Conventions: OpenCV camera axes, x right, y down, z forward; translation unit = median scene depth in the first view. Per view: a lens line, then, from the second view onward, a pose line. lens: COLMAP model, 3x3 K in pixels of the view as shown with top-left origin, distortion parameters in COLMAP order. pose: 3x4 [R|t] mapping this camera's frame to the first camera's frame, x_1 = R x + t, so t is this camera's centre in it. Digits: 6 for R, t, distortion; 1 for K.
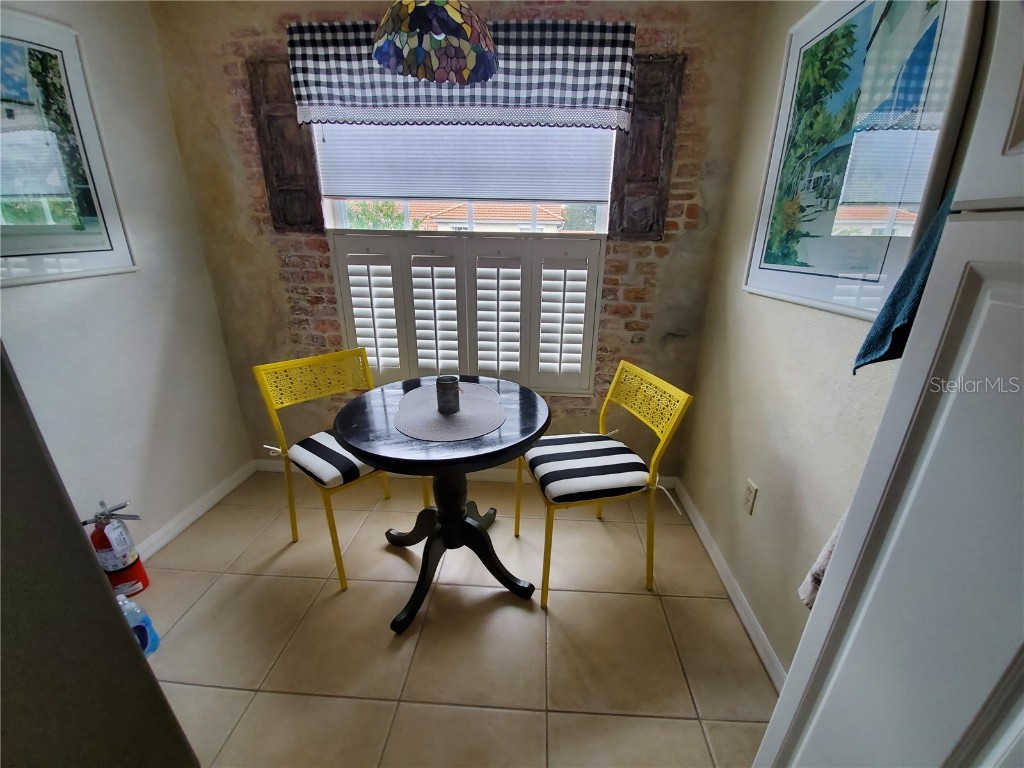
lens RADIAL K [[405.6, 0, 521.1], [0, 405.6, 395.5], [0, 0, 1]] dist [0.011750, -0.015991]
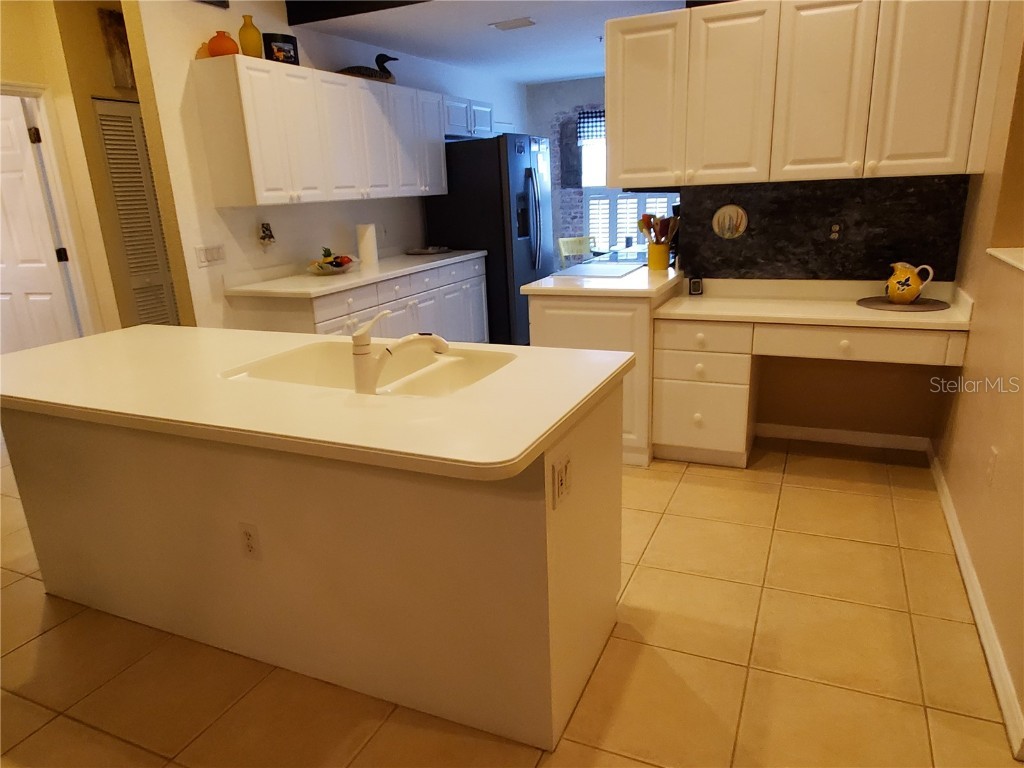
lens RADIAL K [[688.2, 0, 506.8], [0, 688.2, 399.4], [0, 0, 1]] dist [-0.003824, 0.003519]
pose [[0.924828, 0.059602, -0.375688, 0.770072], [-0.081416, 0.995776, -0.042442, 1.160236], [0.371571, 0.069838, 0.925774, -3.130082]]
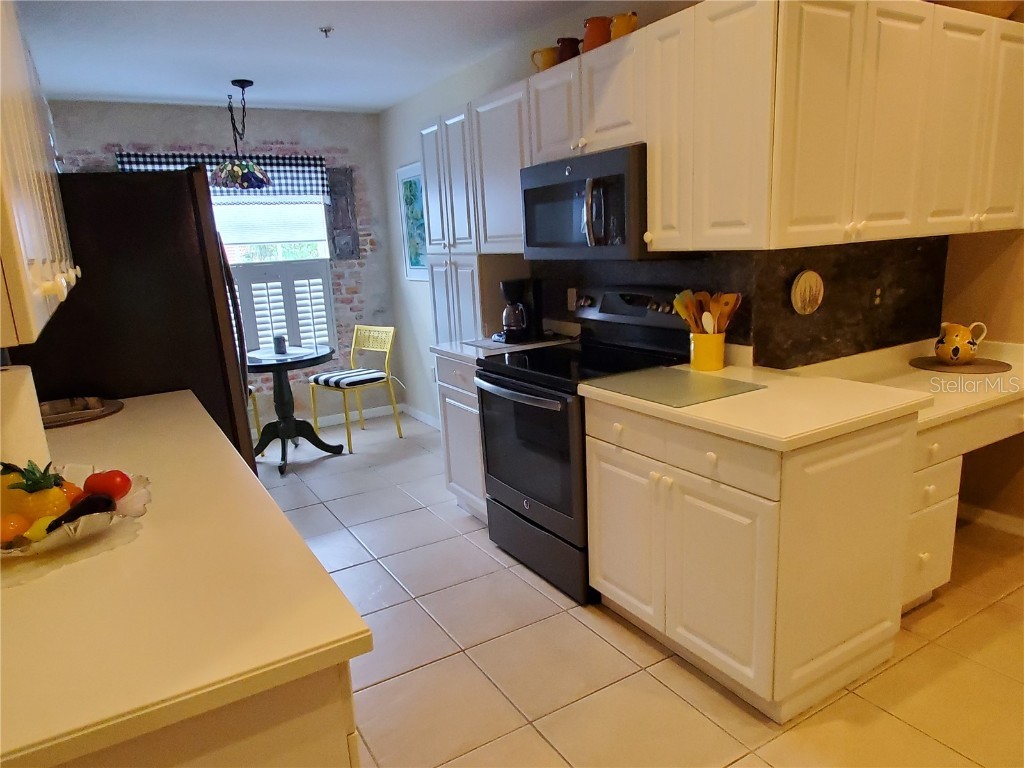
lens RADIAL K [[688.2, 0, 506.8], [0, 688.2, 399.4], [0, 0, 1]] dist [-0.003824, 0.003519]
pose [[0.831641, -0.183561, 0.524098, -0.882575], [0.256861, 0.963911, -0.069988, 0.638559], [-0.492337, 0.192825, 0.848777, -1.907013]]
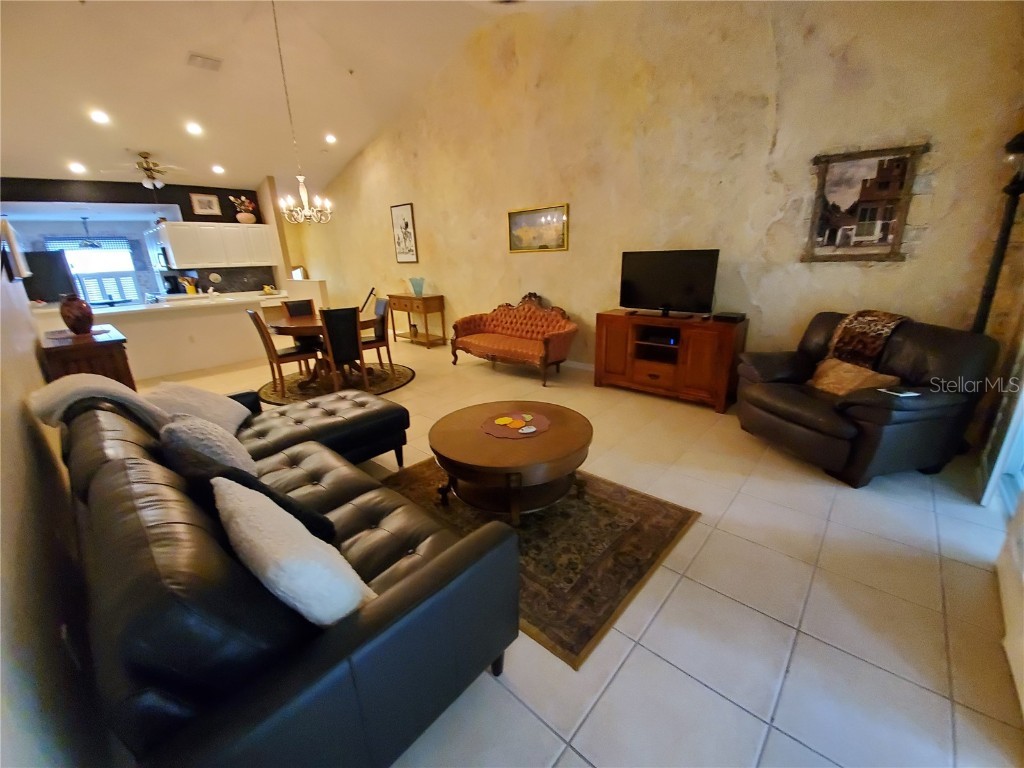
lens RADIAL K [[405.6, 0, 521.1], [0, 405.6, 395.5], [0, 0, 1]] dist [0.011750, -0.015991]
pose [[0.626827, -0.274930, 0.729041, -0.973598], [0.307453, 0.947028, 0.092789, 2.371291], [-0.715933, 0.165983, 0.678151, -6.335192]]
